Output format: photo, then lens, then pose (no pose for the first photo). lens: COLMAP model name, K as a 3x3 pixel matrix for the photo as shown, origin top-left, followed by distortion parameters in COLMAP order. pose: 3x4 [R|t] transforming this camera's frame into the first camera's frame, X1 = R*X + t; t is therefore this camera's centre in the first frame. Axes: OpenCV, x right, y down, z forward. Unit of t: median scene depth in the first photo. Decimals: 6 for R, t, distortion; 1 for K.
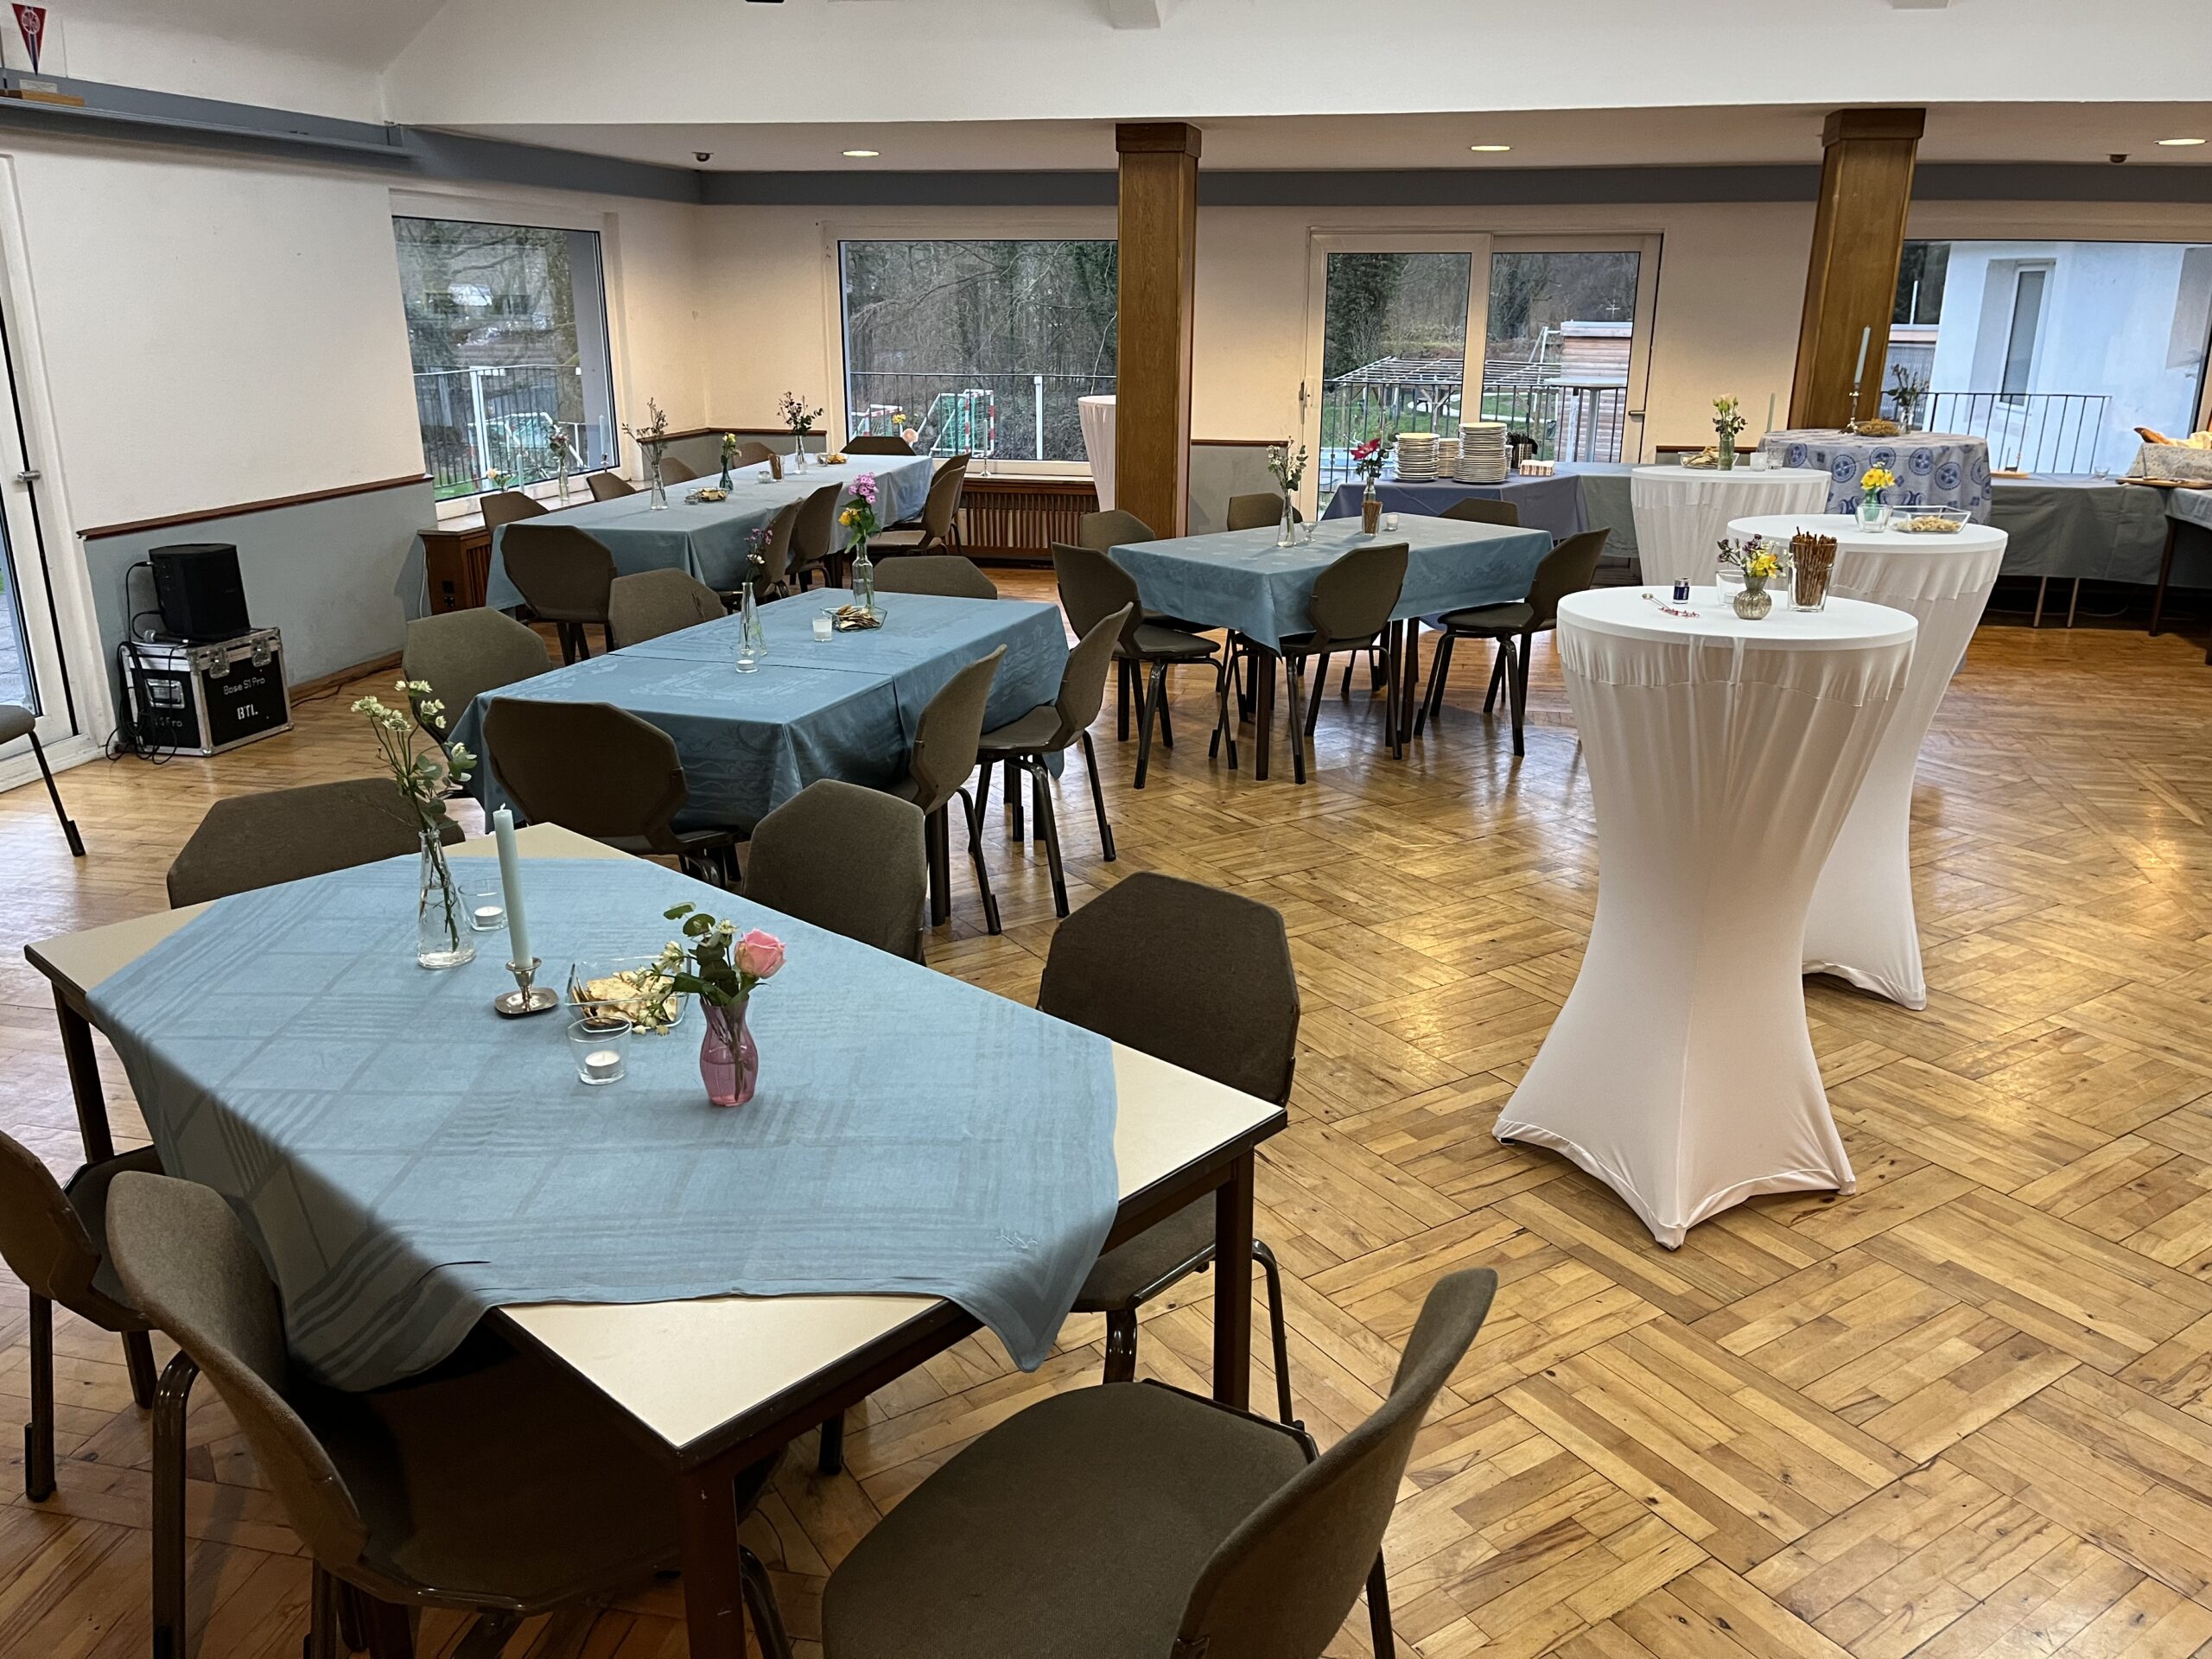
lens RADIAL K [[1671.0, 0, 1107.4], [0, 1671.0, 837.0], [0, 0, 1]] dist [0.070822, -0.082015]
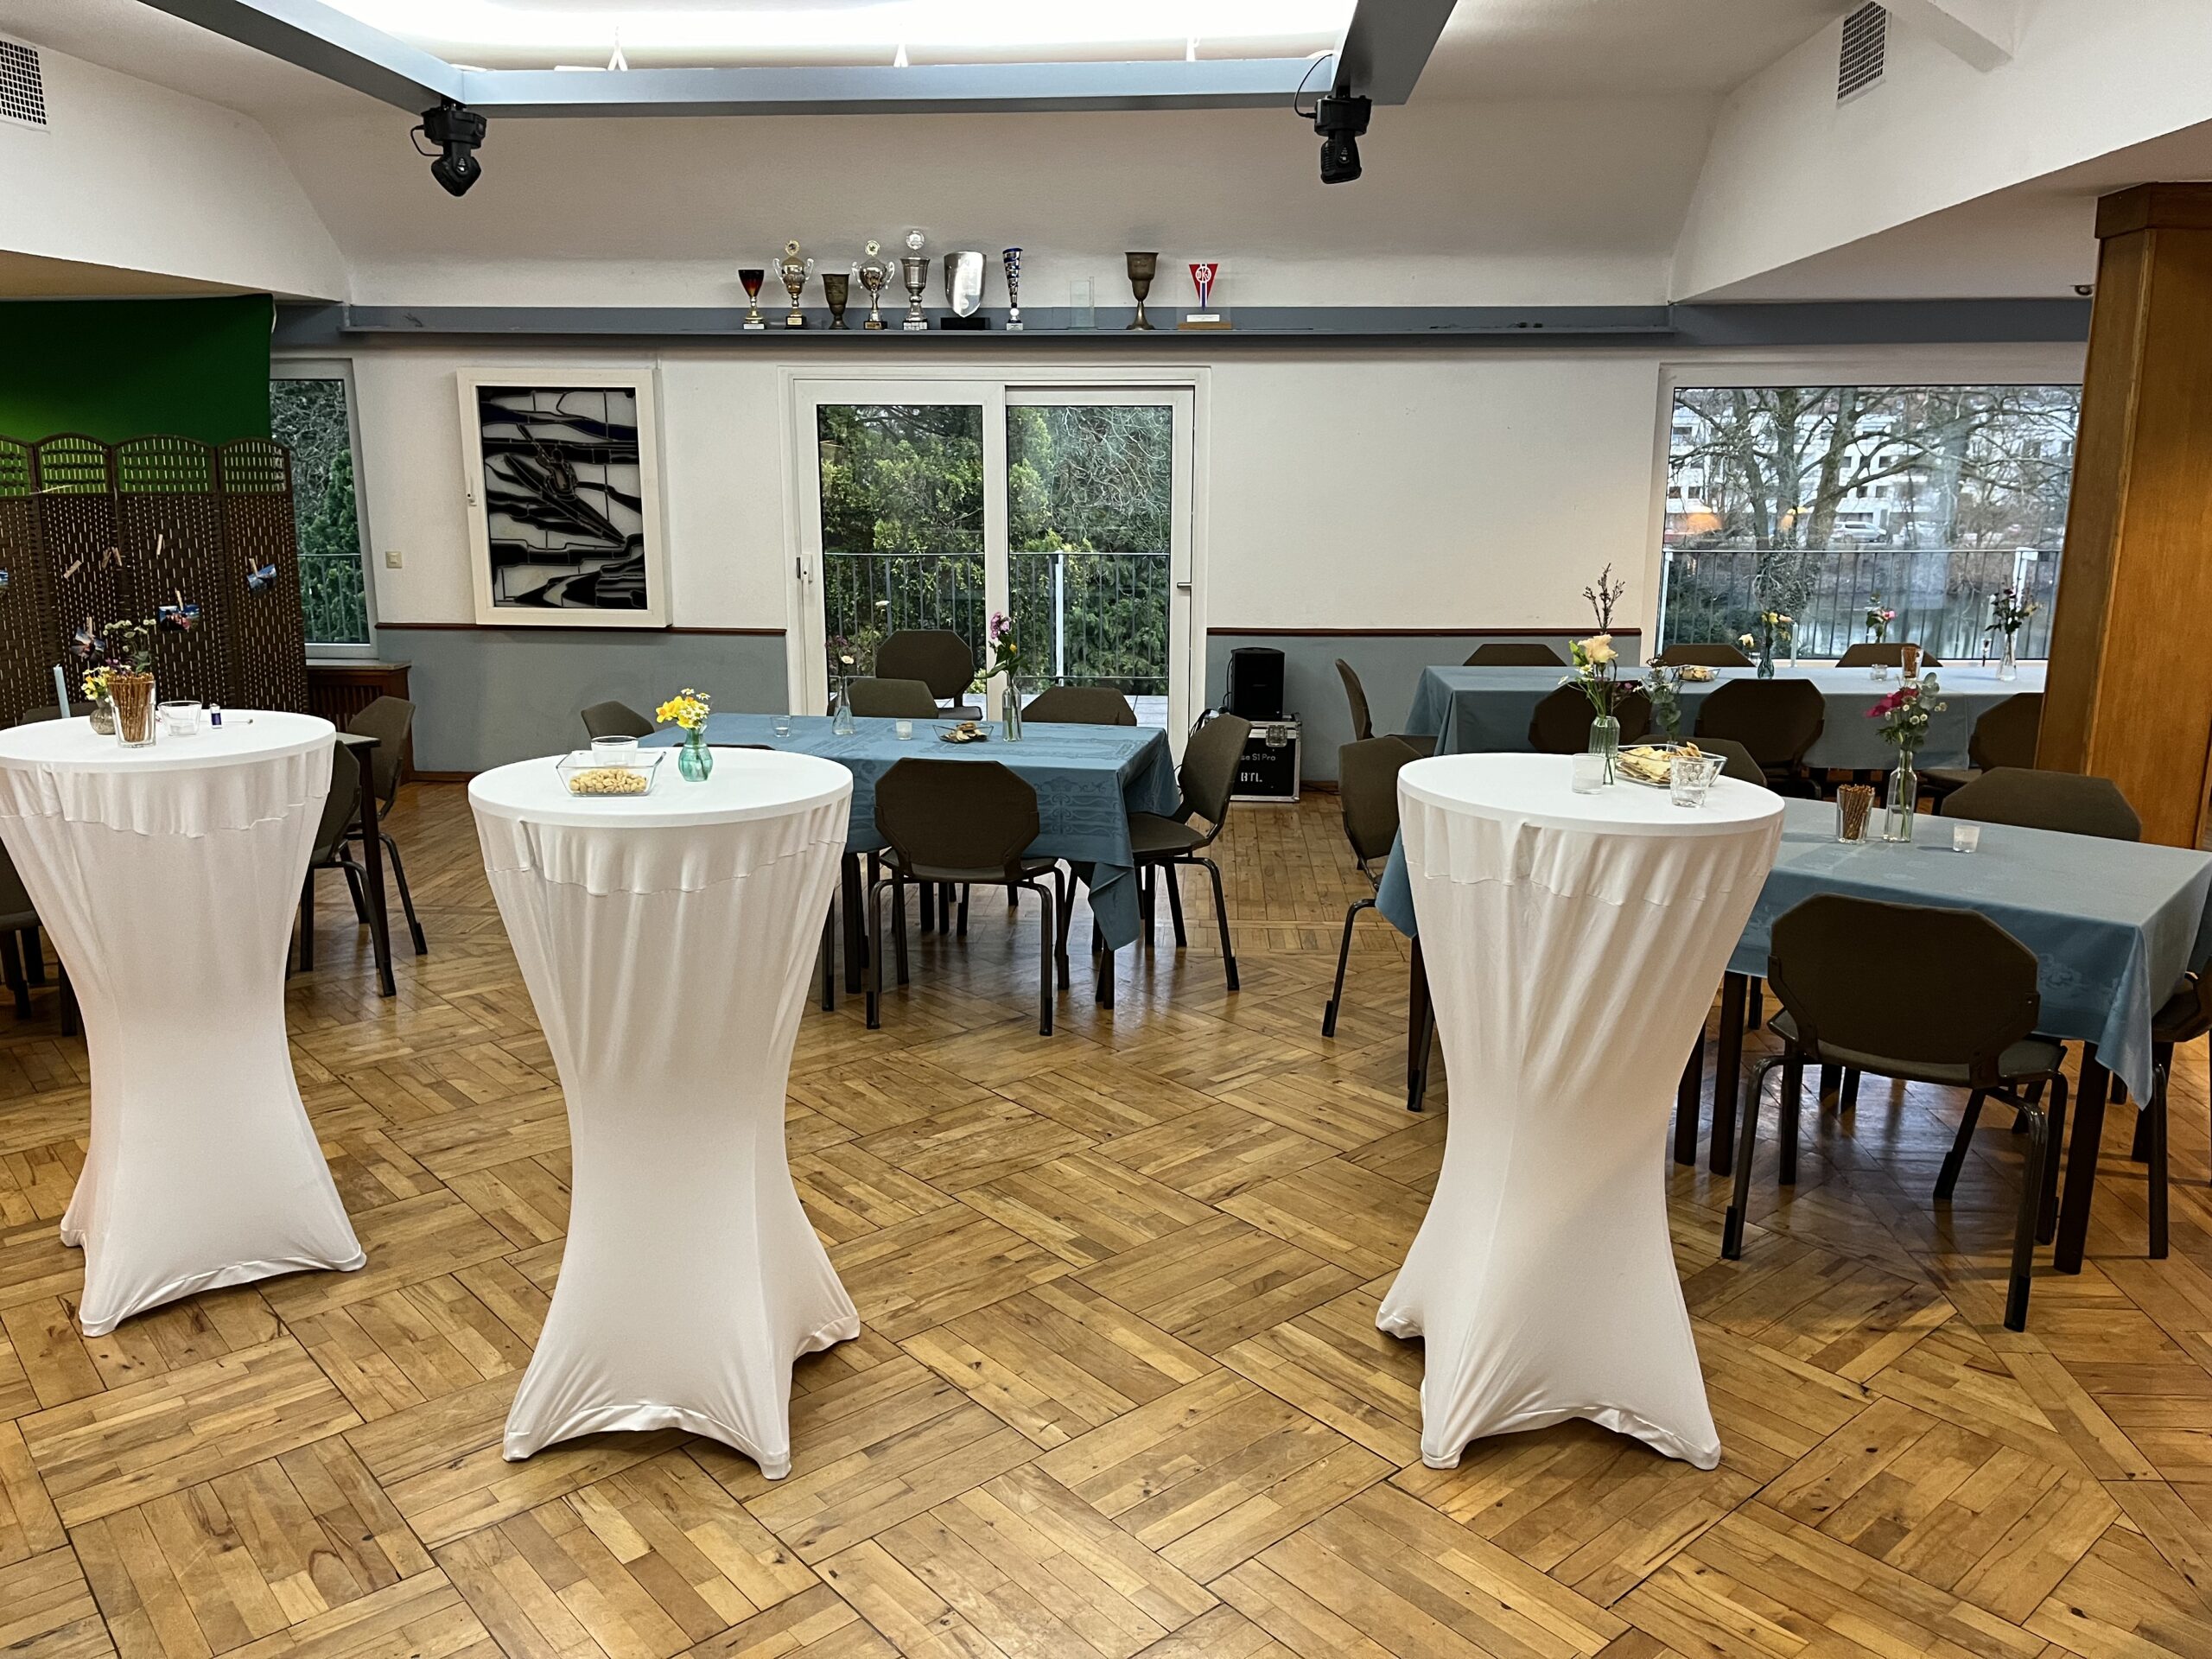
lens RADIAL K [[1673.4, 0, 1100.4], [0, 1673.4, 833.3], [0, 0, 1]] dist [0.075133, -0.106325]
pose [[0.128884, 0.209540, -0.969269, 0.618439], [-0.303285, 0.938916, 0.162650, -0.175614], [0.944144, 0.273002, 0.184562, 0.562989]]
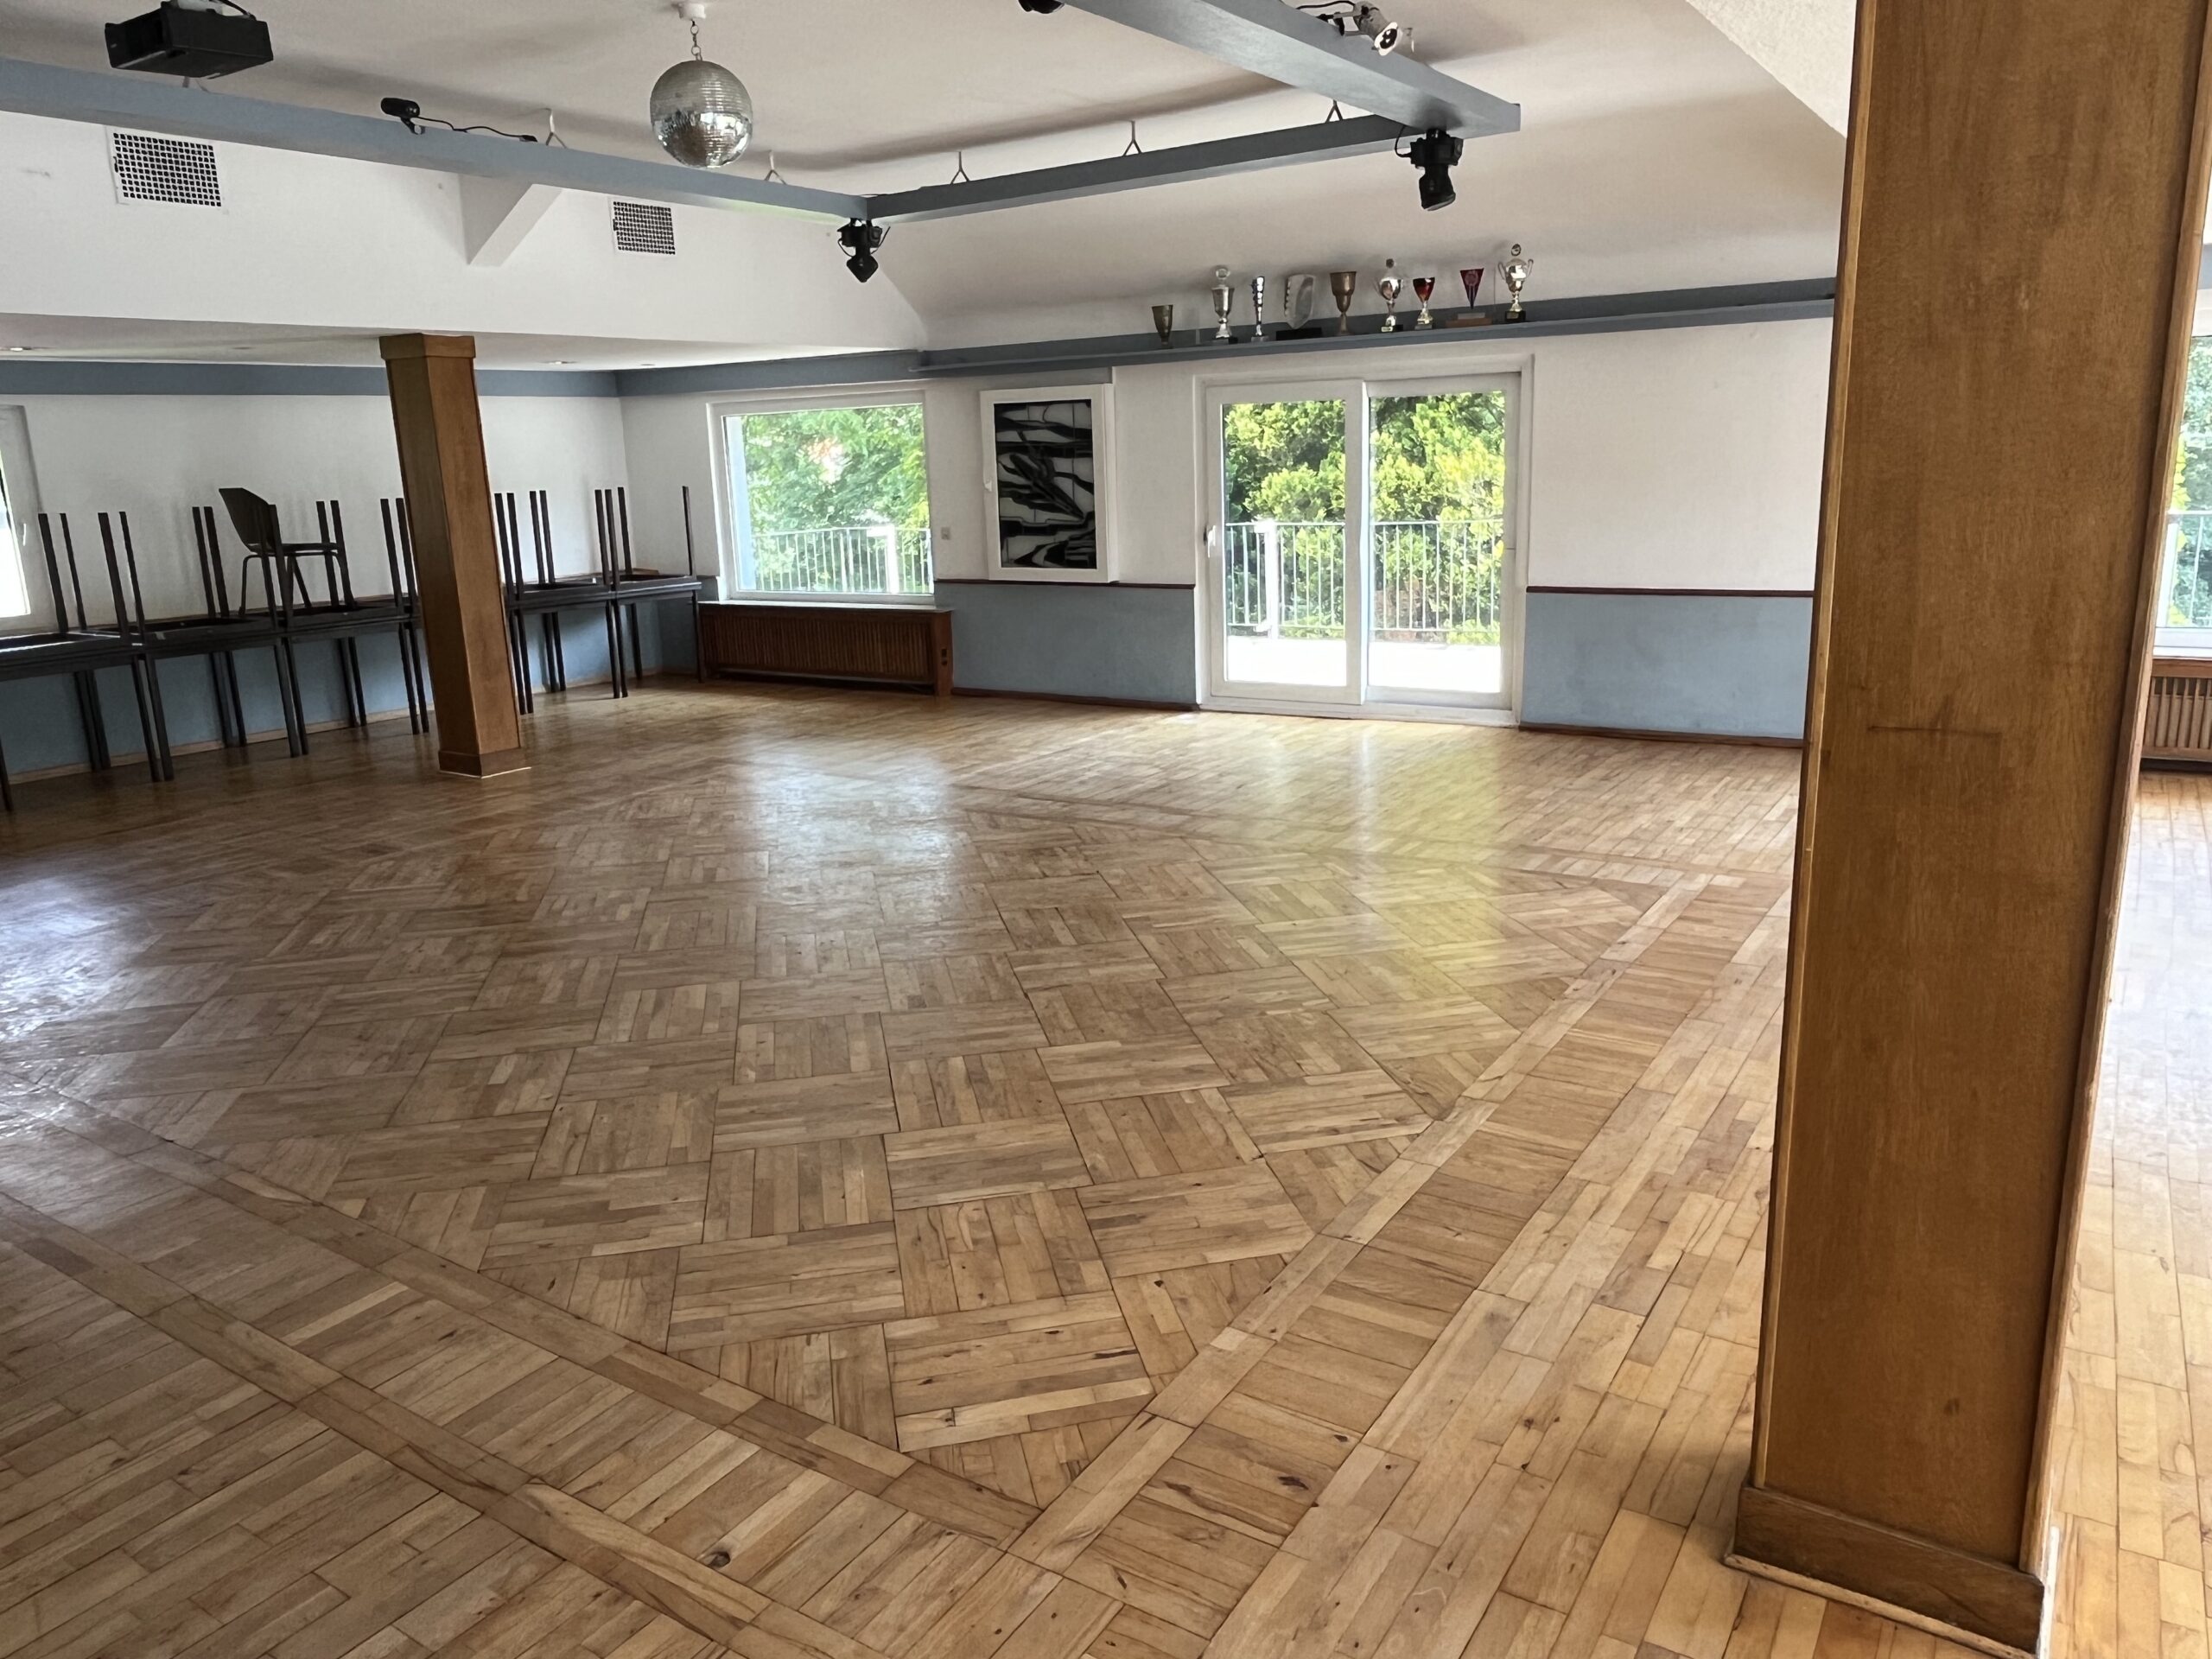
lens RADIAL K [[1557.5, 0, 1104.6], [0, 1557.5, 810.9], [0, 0, 1]] dist [-0.006097, -0.007061]
pose [[-0.377849, 0.215731, -0.900383, 0.714341], [-0.250406, 0.912423, 0.323700, -0.288006], [0.891362, 0.347771, -0.290738, 0.914659]]
